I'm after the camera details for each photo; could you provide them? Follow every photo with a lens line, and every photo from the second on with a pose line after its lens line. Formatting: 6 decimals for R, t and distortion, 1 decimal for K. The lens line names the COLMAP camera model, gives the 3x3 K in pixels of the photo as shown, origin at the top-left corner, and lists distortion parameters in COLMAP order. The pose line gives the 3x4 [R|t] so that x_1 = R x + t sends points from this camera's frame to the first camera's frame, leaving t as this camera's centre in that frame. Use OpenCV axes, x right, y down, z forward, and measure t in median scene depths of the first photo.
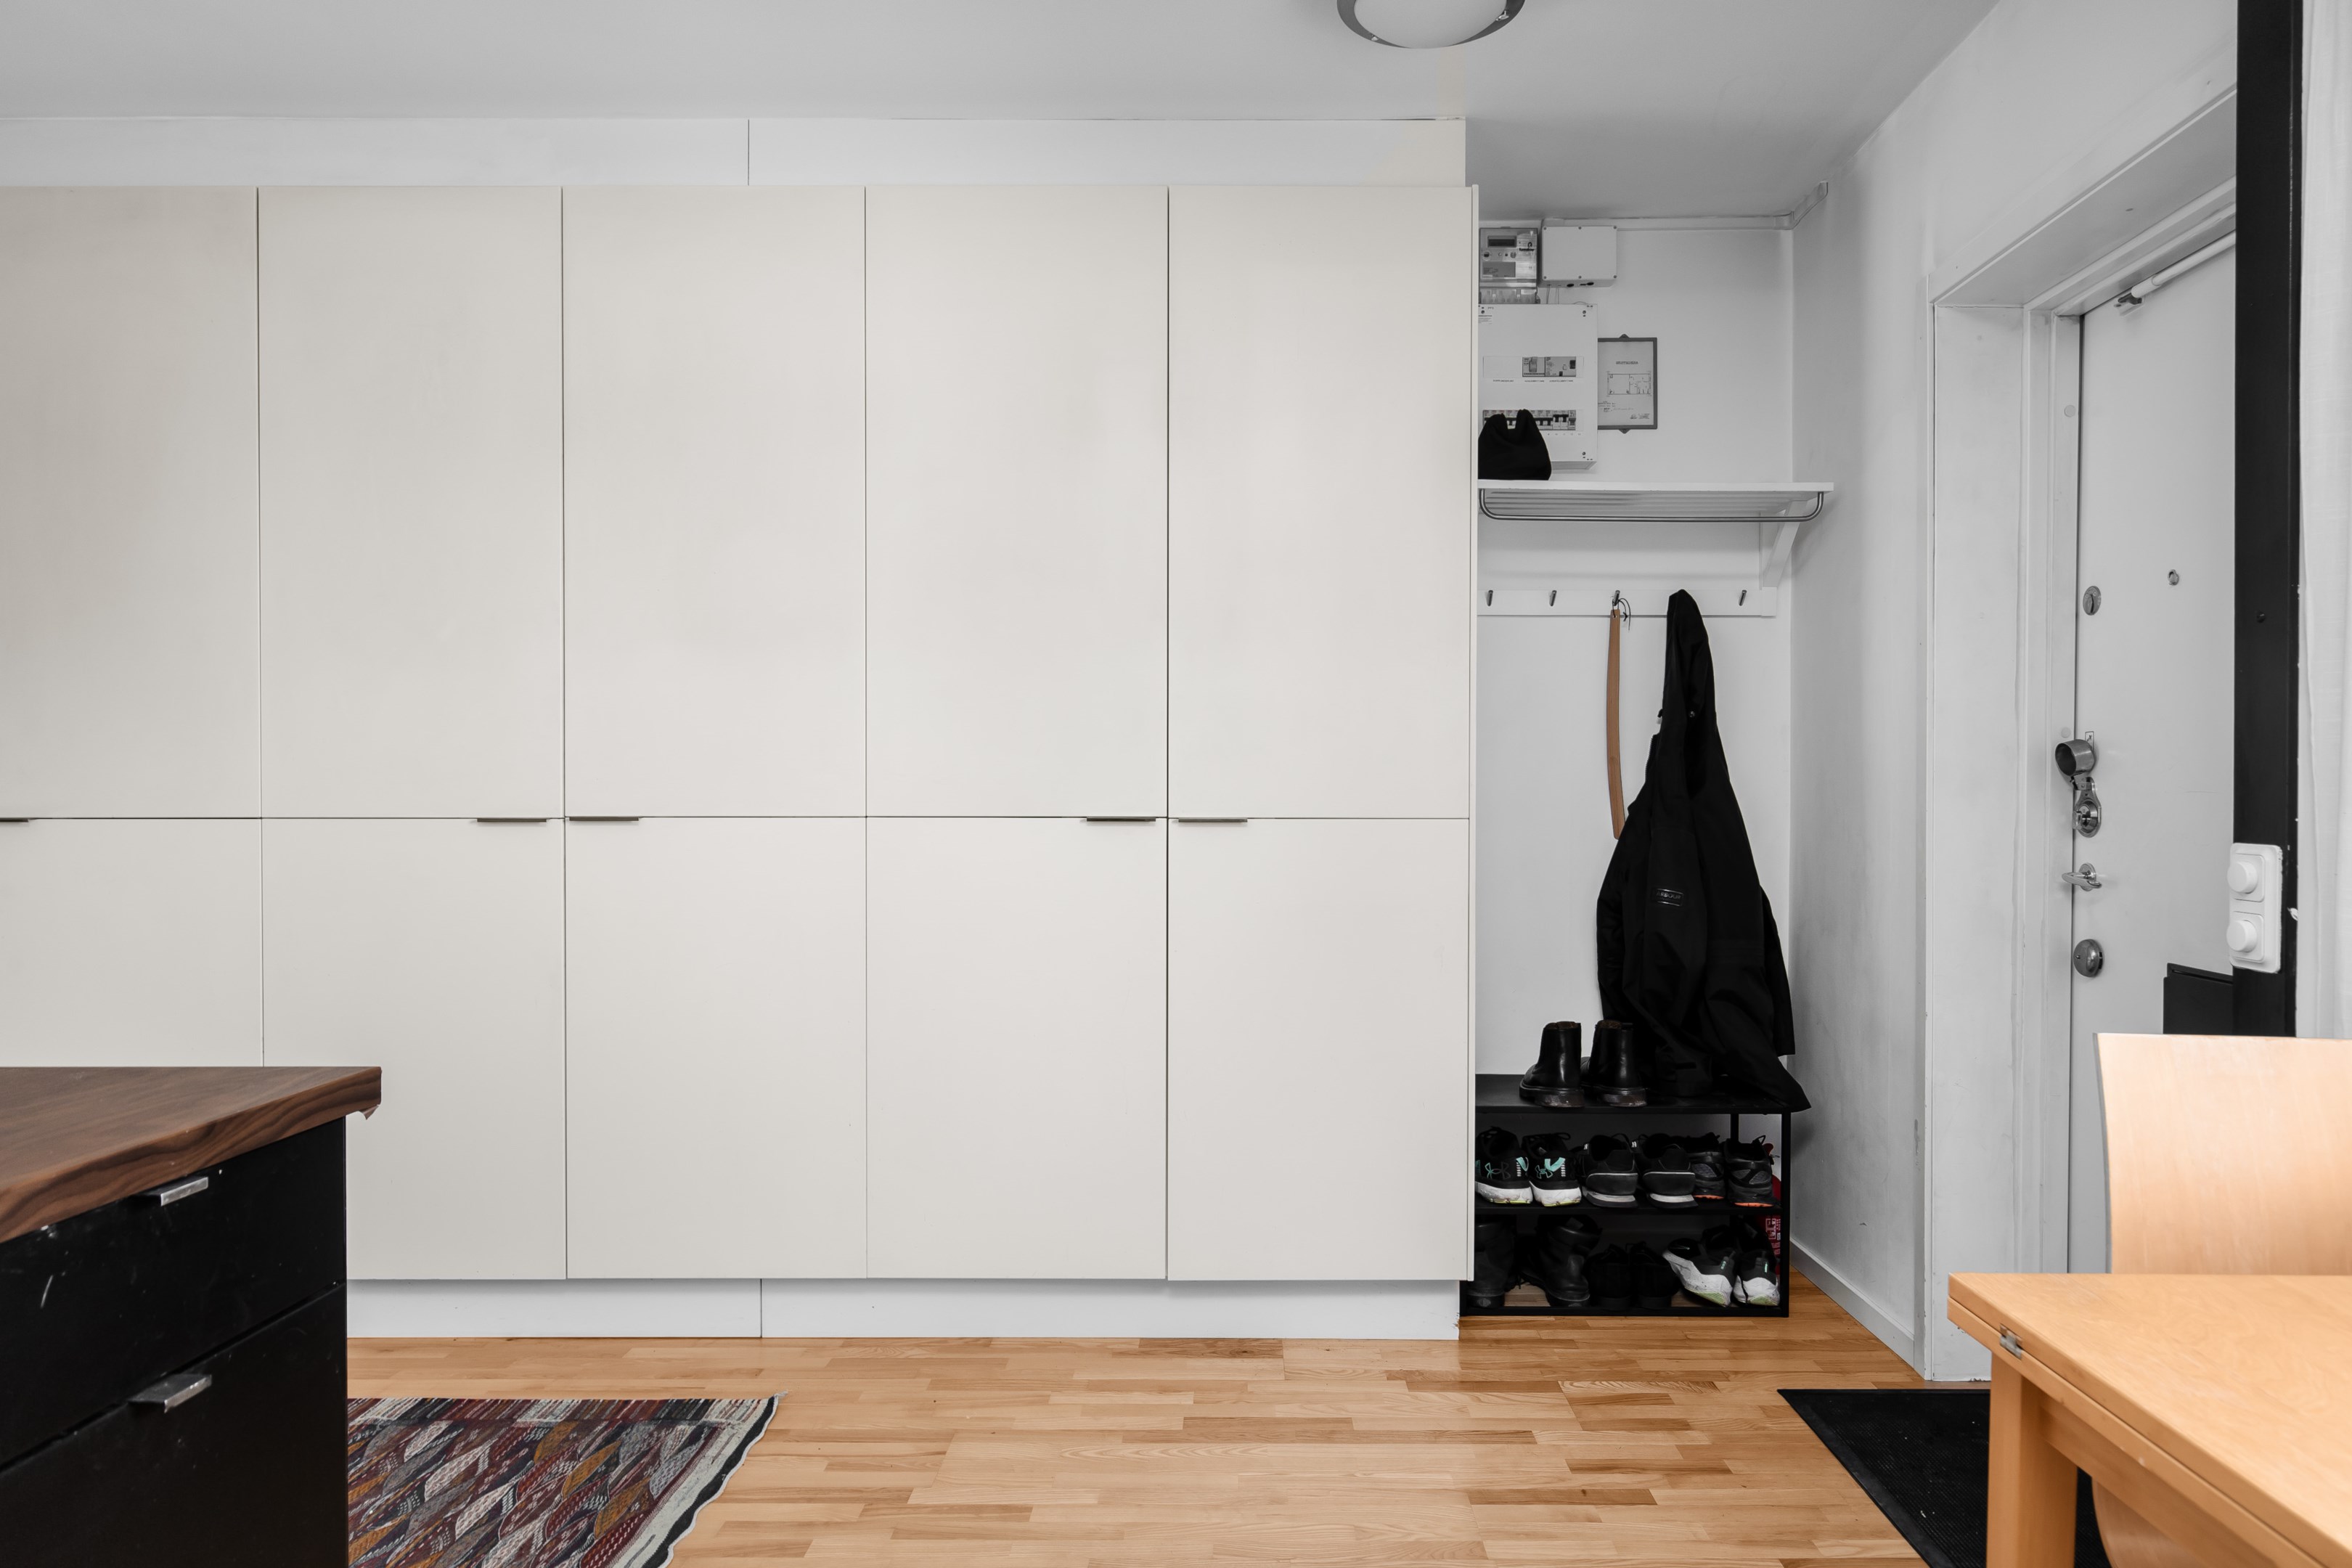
lens RADIAL K [[1425.7, 0, 1176.0], [0, 1425.7, 784.0], [0, 0, 1]] dist [-0.000664, -0.003394]
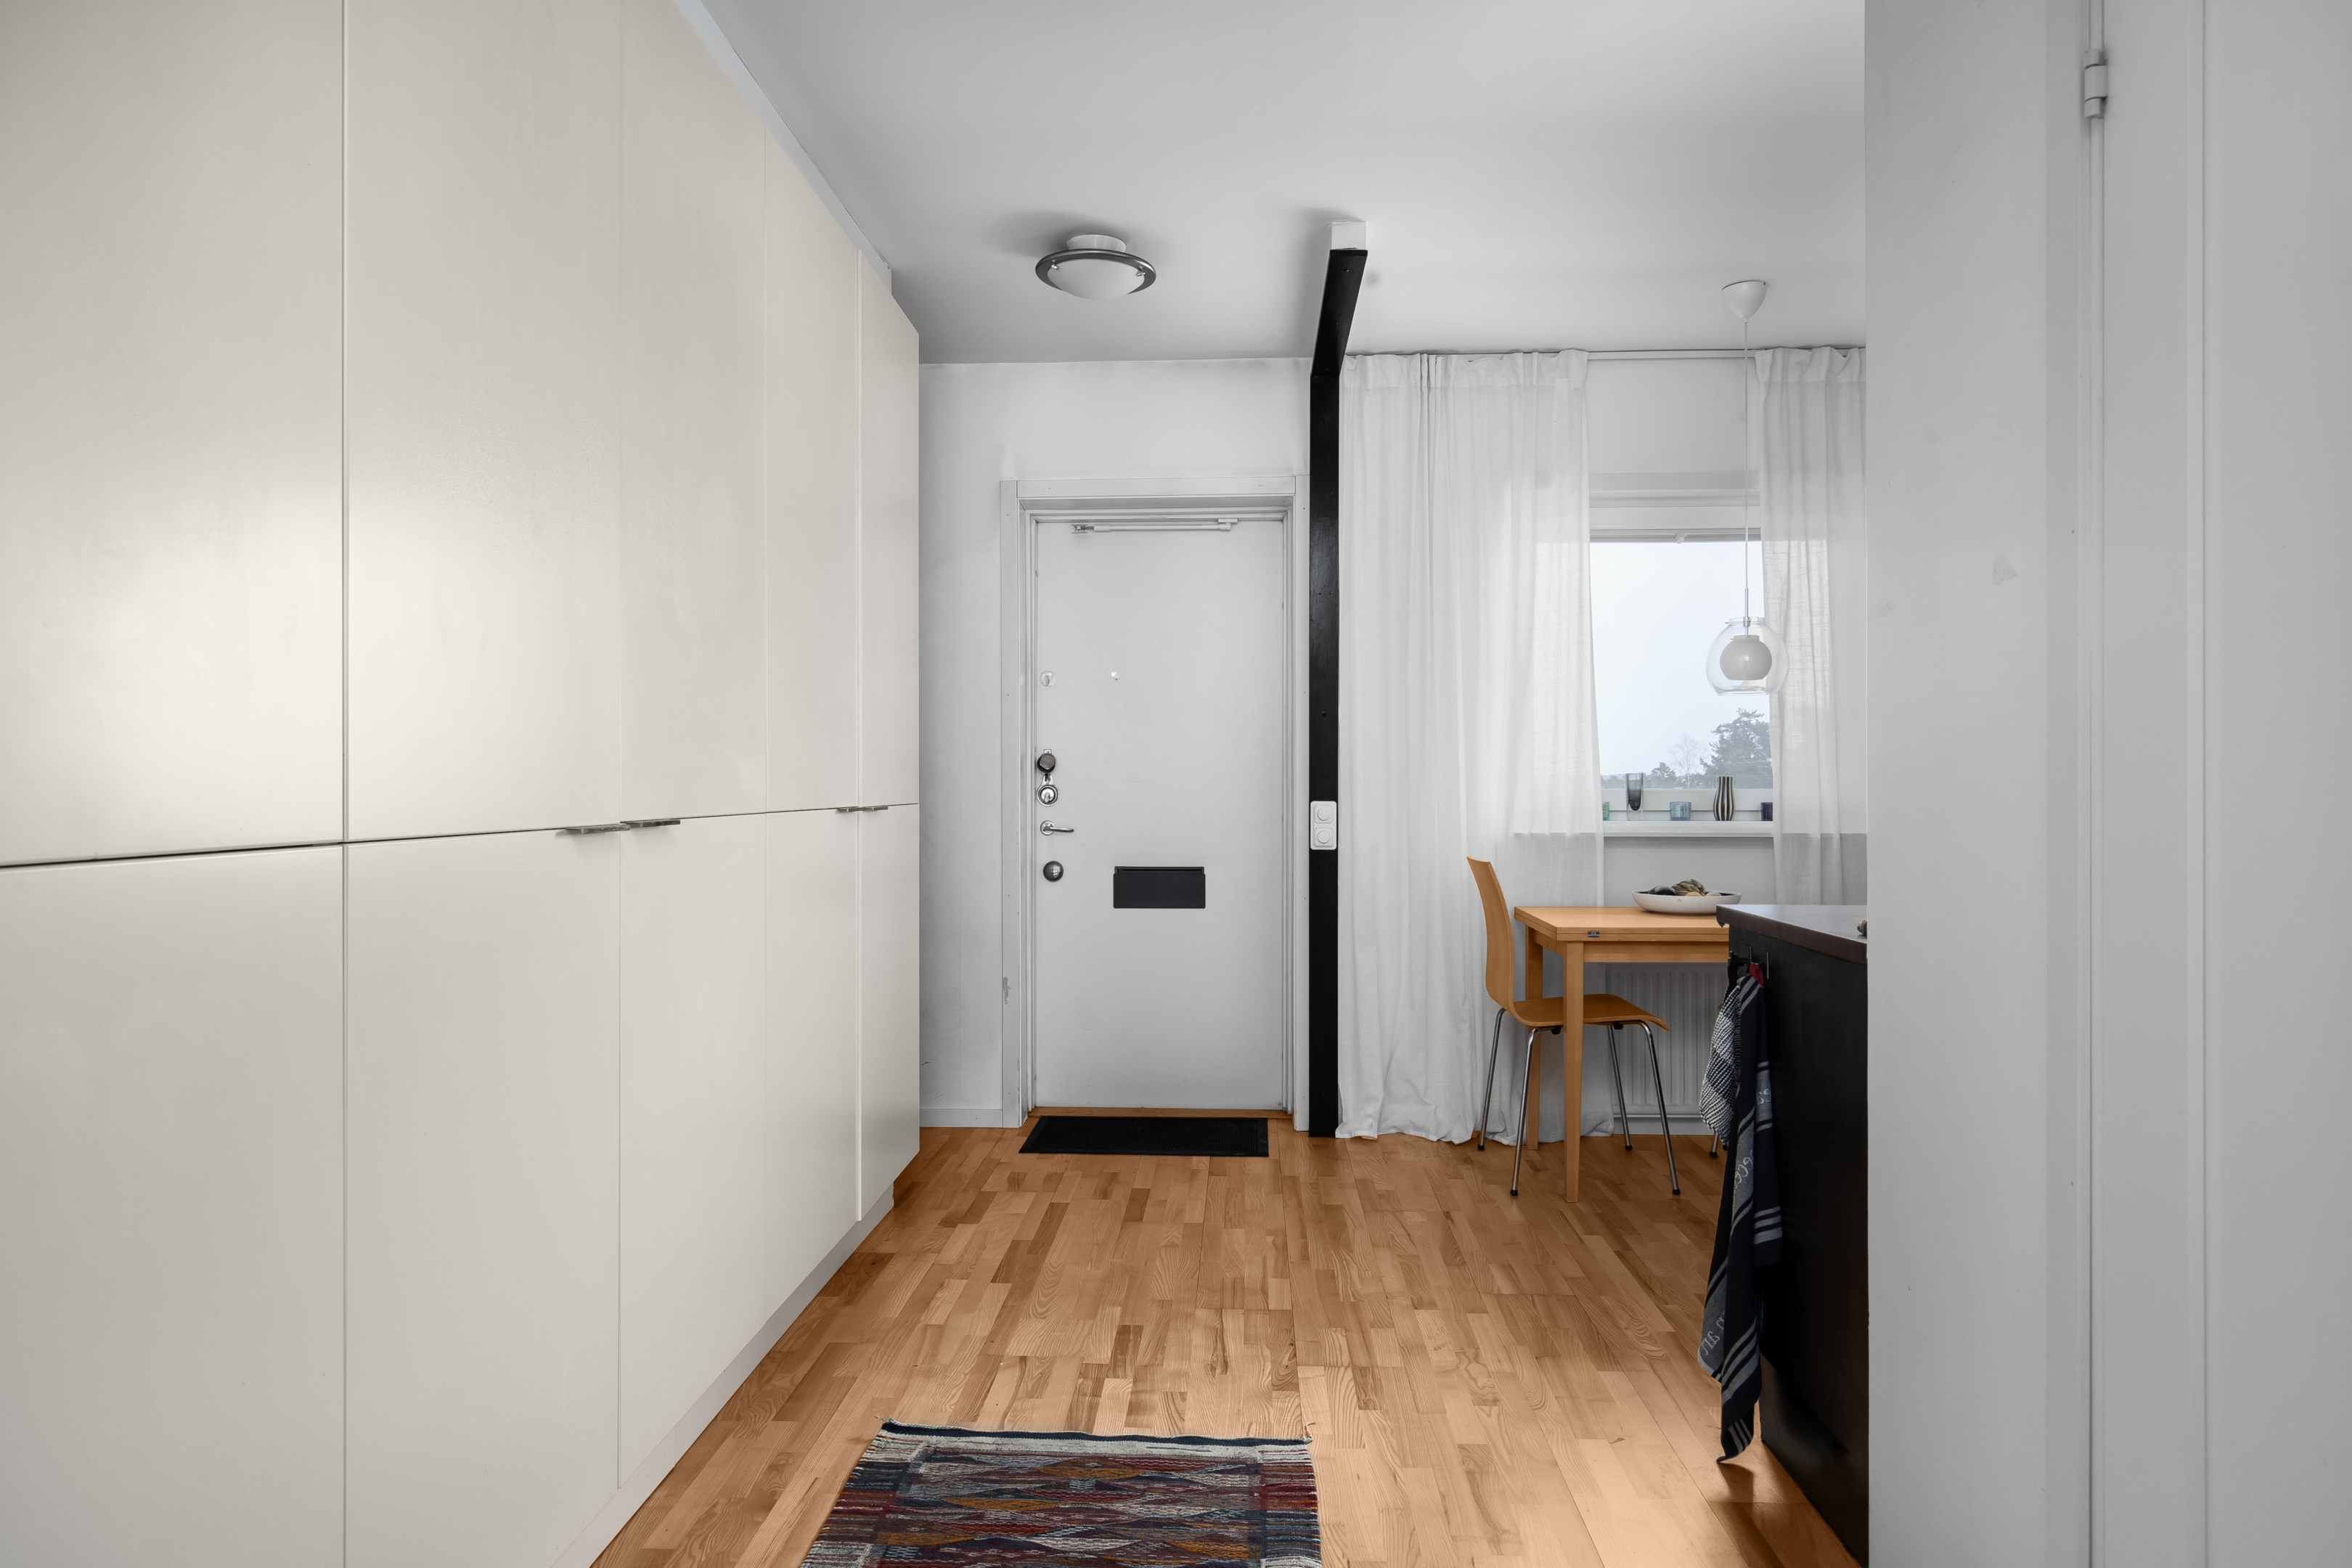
lens RADIAL K [[1425.7, 0, 1176.0], [0, 1425.7, 784.0], [0, 0, 1]] dist [-0.000664, -0.003394]
pose [[0.067720, -0.017952, 0.997543, -1.284791], [0.007207, 0.999821, 0.017503, -0.023837], [-0.997678, 0.006004, 0.067837, 0.767361]]
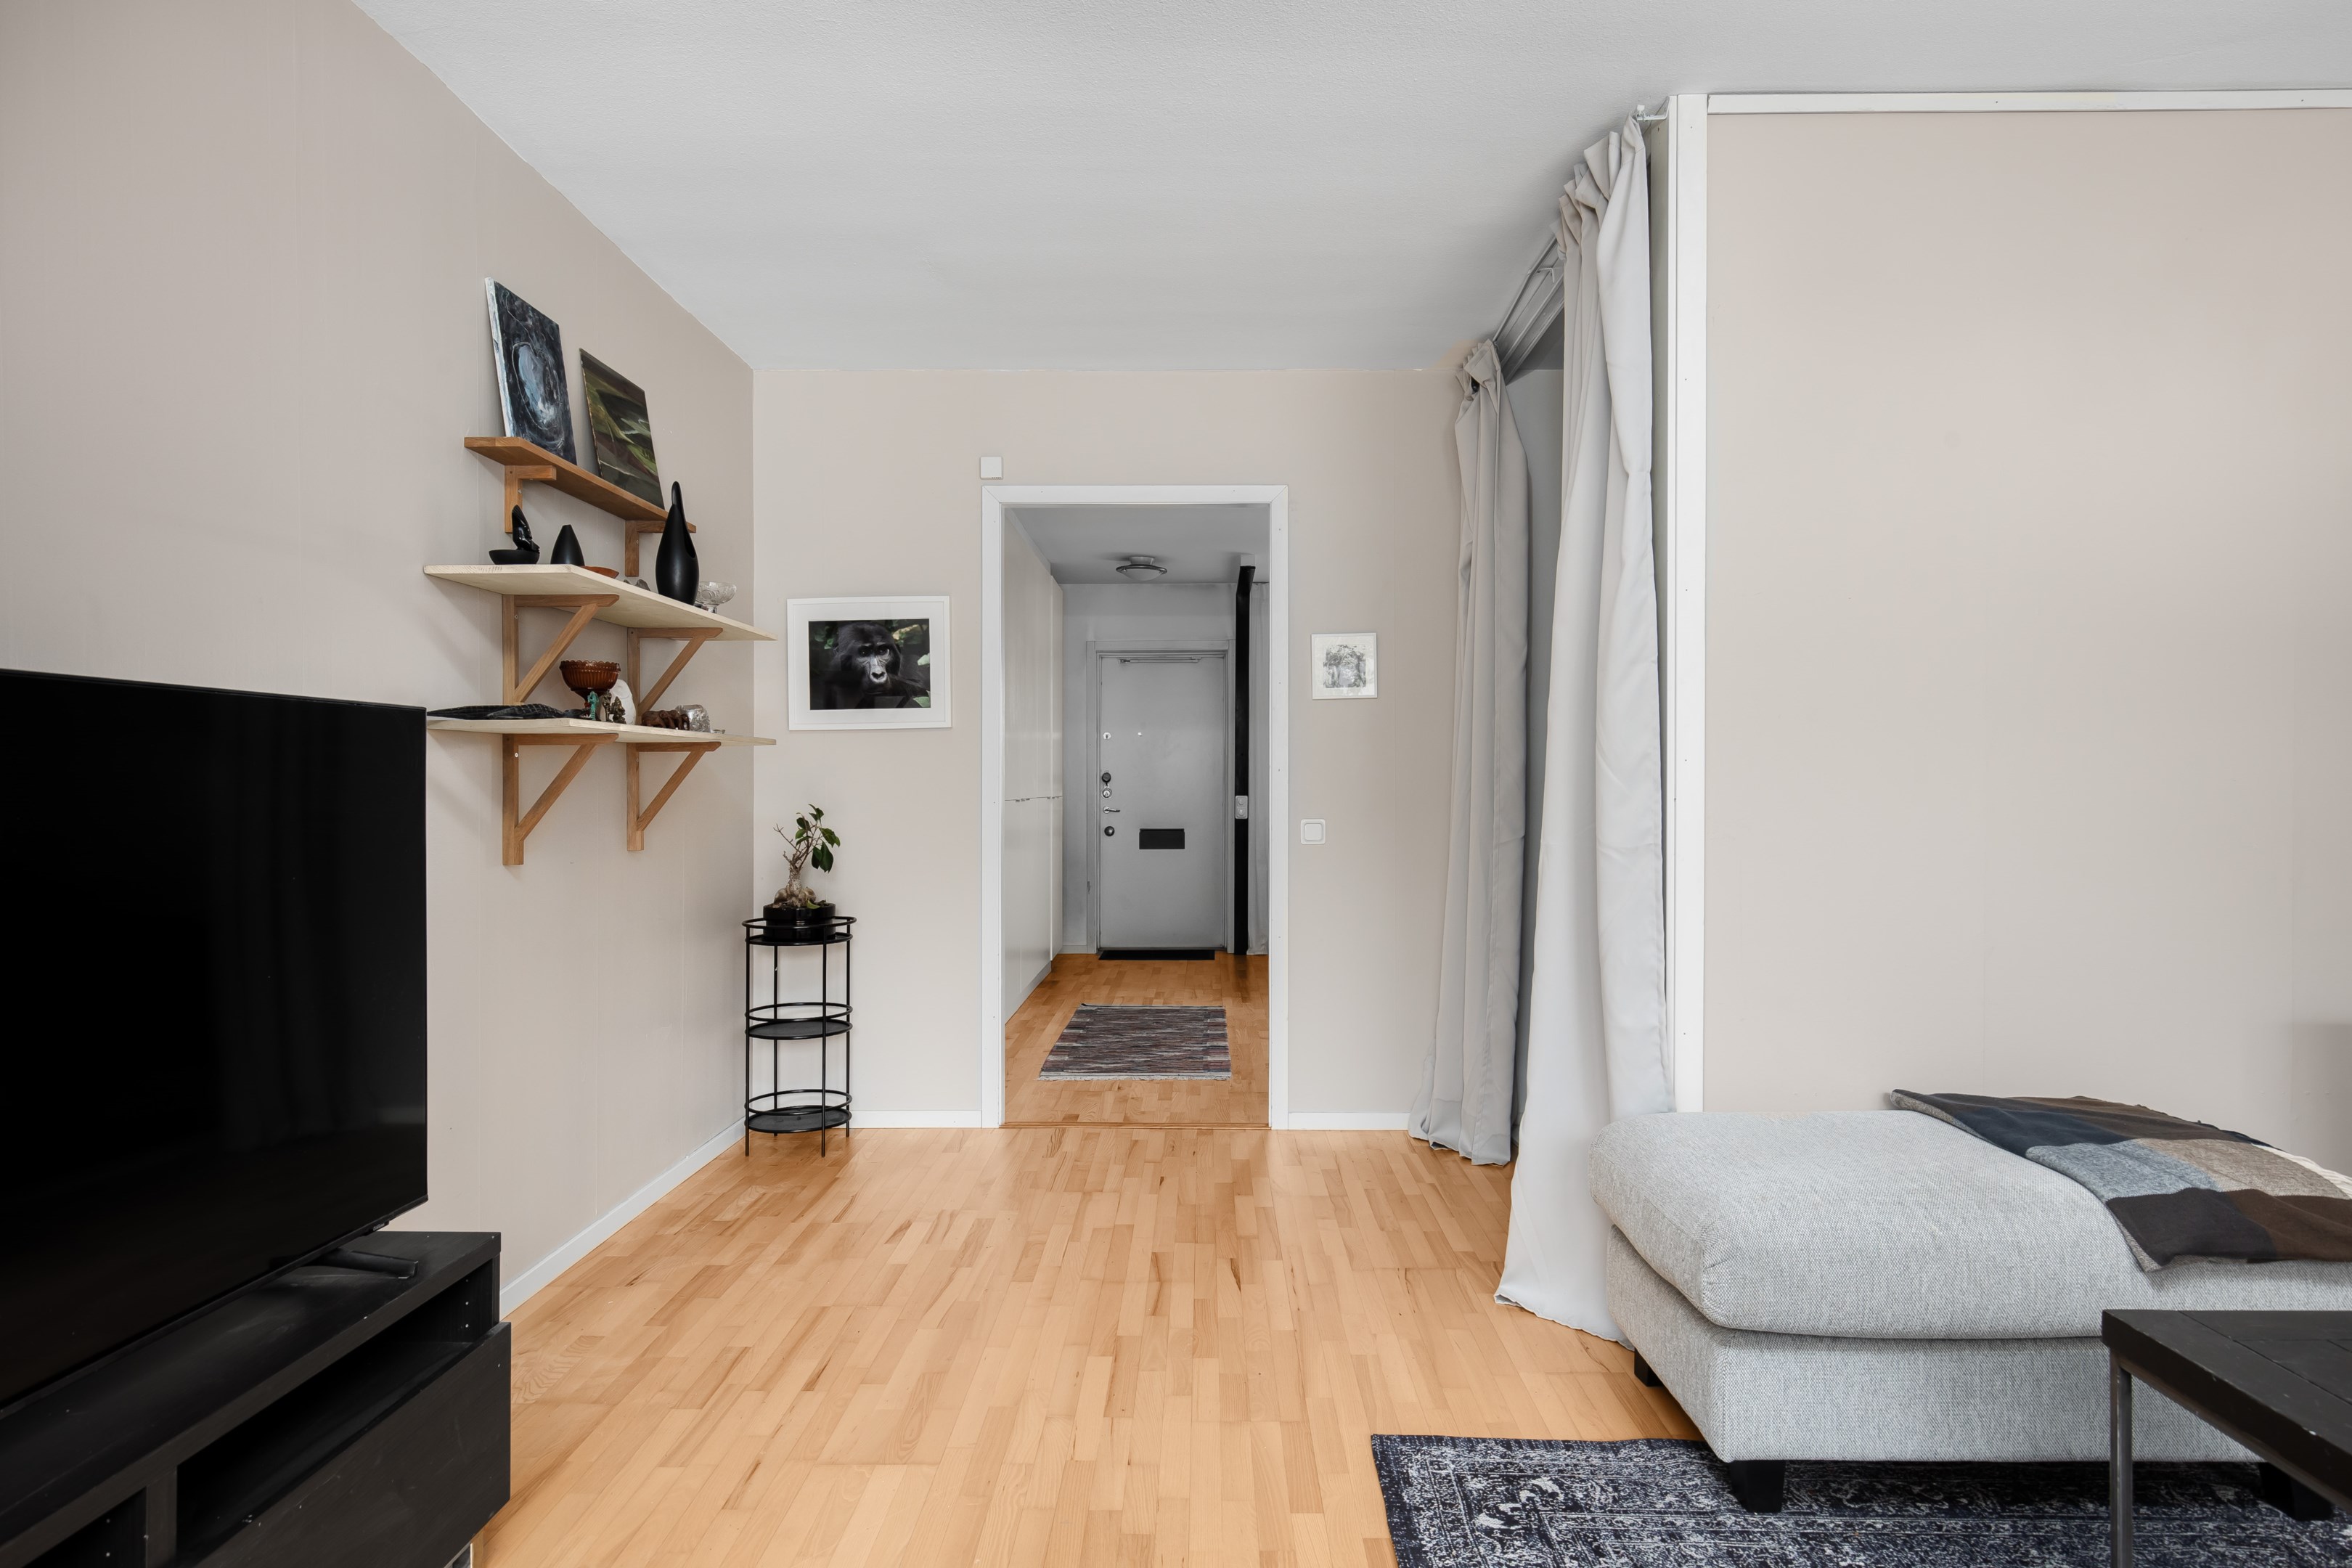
lens RADIAL K [[1262.8, 0, 1176.0], [0, 1262.8, 784.0], [0, 0, 1]] dist [-0.000493, -0.000829]
pose [[0.040656, -0.001270, 0.999172, -2.902286], [0.003379, 0.999994, 0.001133, -0.004741], [-0.999167, 0.003330, 0.040660, 0.740570]]
